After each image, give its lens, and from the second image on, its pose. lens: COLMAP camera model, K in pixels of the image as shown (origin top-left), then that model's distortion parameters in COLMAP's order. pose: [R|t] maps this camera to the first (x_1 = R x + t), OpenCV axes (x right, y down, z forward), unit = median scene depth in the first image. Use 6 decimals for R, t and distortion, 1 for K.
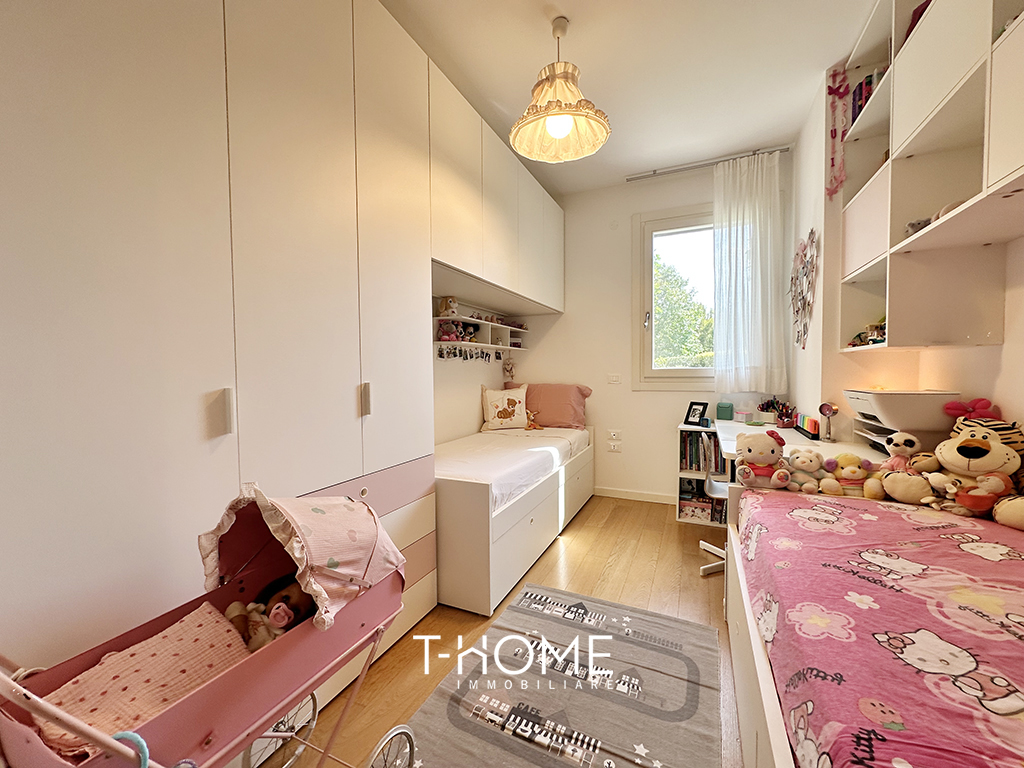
lens RADIAL K [[417.6, 0, 507.8], [0, 417.6, 382.4], [0, 0, 1]] dist [-0.003763, 0.000667]
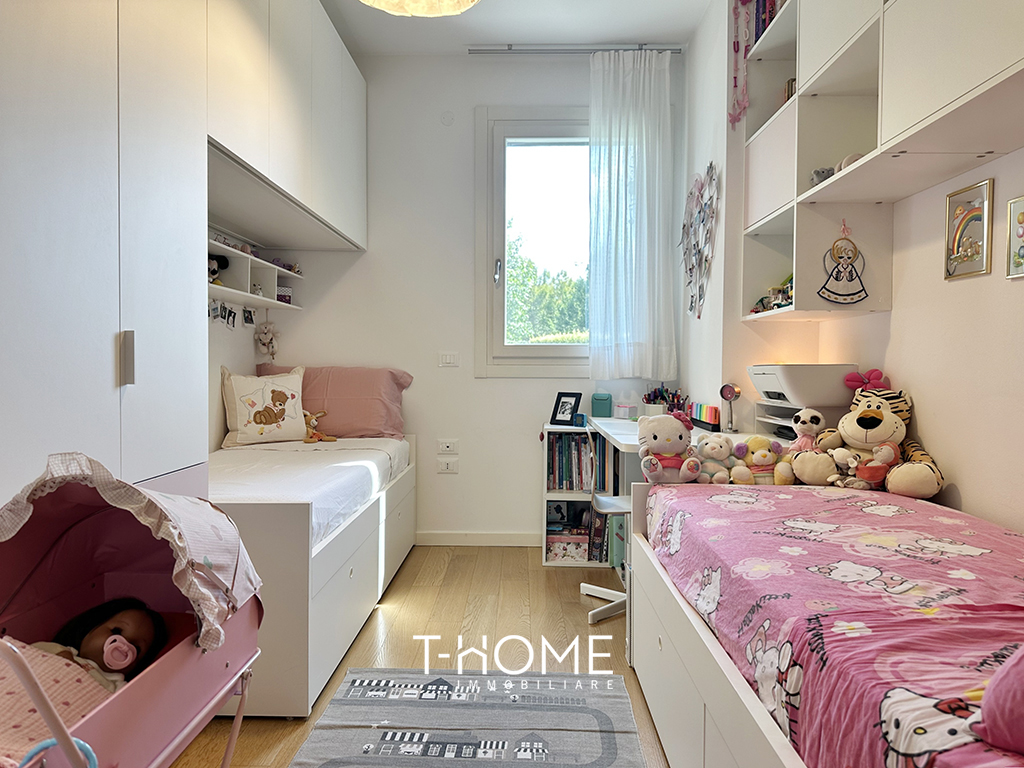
lens RADIAL K [[760.6, 0, 508.4], [0, 760.6, 378.7], [0, 0, 1]] dist [0.143842, -0.281315]
pose [[0.913391, 0.008261, 0.406999, -0.214656], [-0.001689, 0.999862, -0.016505, 0.063956], [-0.407080, 0.014388, 0.913279, -0.168177]]
